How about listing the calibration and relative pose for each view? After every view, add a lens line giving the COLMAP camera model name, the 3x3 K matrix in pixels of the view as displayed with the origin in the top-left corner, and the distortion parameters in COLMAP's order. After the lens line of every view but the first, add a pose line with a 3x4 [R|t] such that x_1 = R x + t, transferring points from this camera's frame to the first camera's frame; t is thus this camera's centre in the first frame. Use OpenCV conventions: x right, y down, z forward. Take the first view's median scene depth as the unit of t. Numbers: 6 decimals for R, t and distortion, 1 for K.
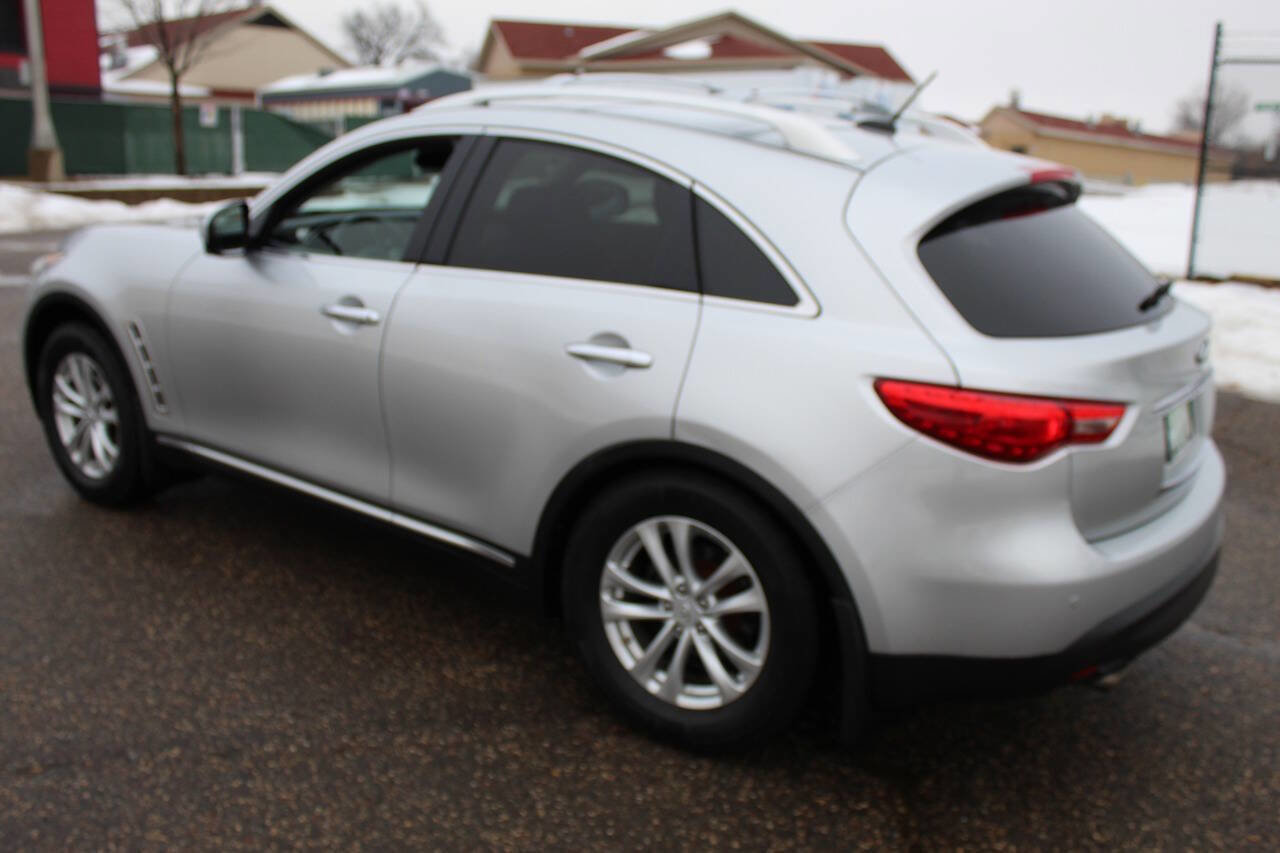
lens RADIAL K [[1187.1, 0, 639.6], [0, 1187.1, 435.0], [0, 0, 1]] dist [-0.175411, 0.191675]
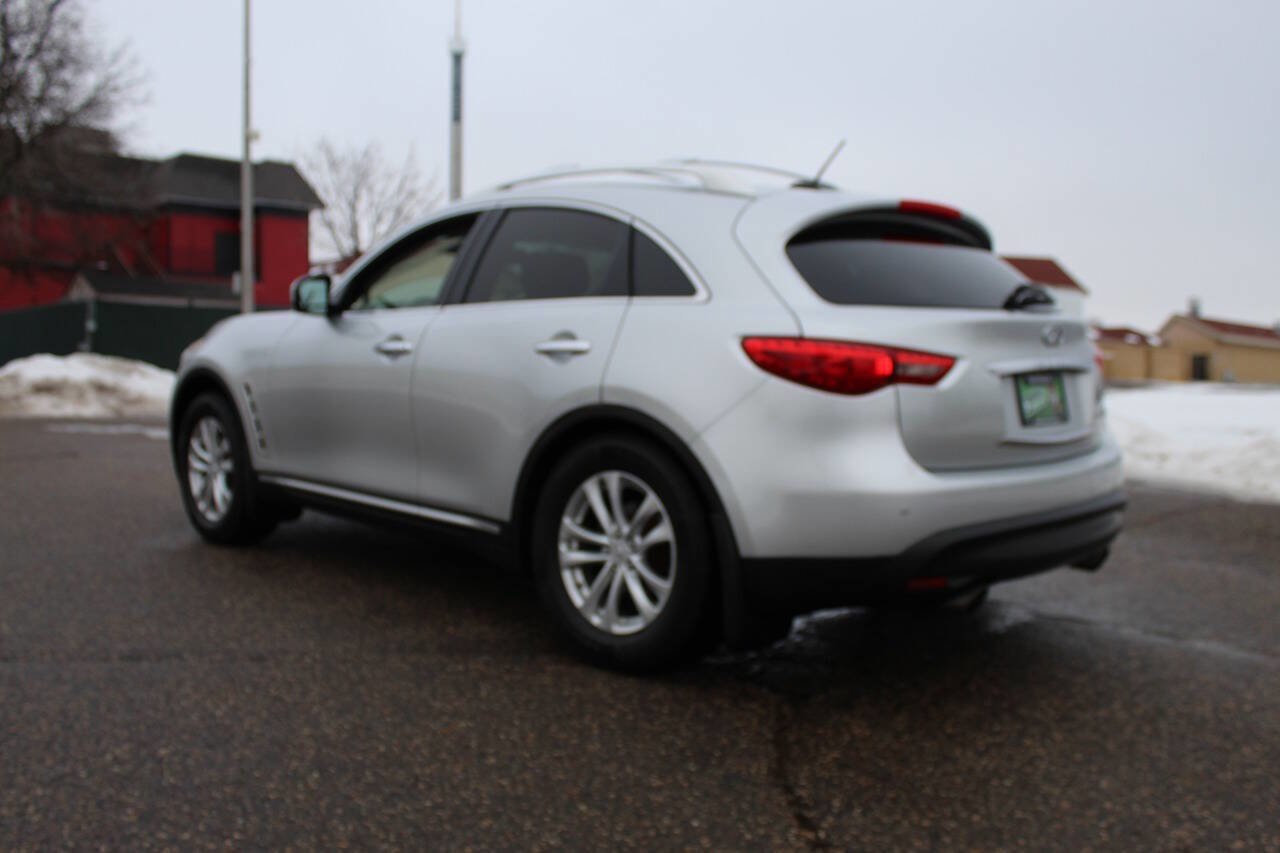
lens RADIAL K [[1187.1, 0, 639.6], [0, 1187.1, 435.0], [0, 0, 1]] dist [-0.175411, 0.191675]
pose [[0.987443, -0.007335, -0.157806, 0.253411], [-0.022481, 0.982231, -0.186325, 0.257572], [0.156368, 0.187533, 0.969732, -0.207972]]
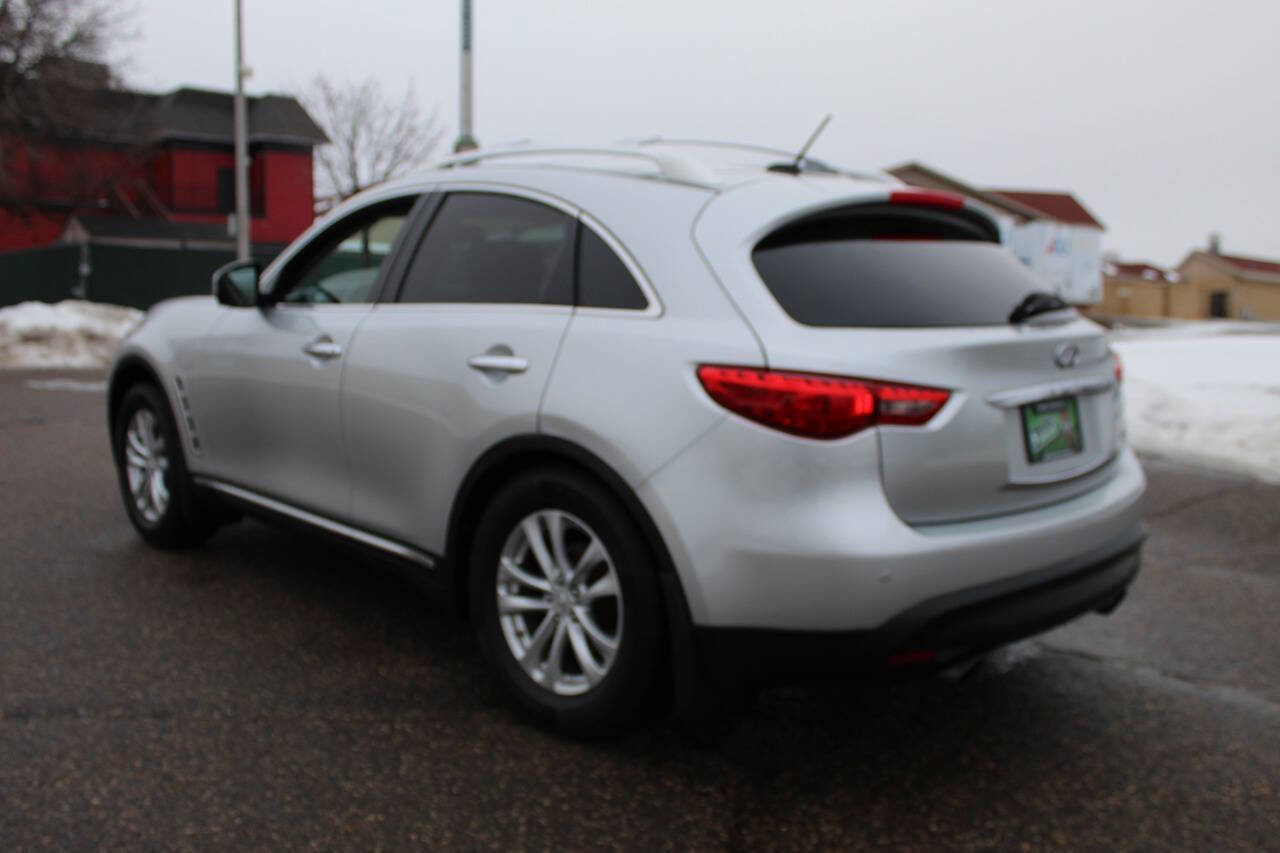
lens RADIAL K [[1187.1, 0, 639.6], [0, 1187.1, 435.0], [0, 0, 1]] dist [-0.175411, 0.191675]
pose [[0.985617, 0.002356, -0.168976, 0.287572], [-0.024498, 0.991333, -0.129071, 0.136071], [0.167207, 0.131354, 0.977132, -0.053045]]
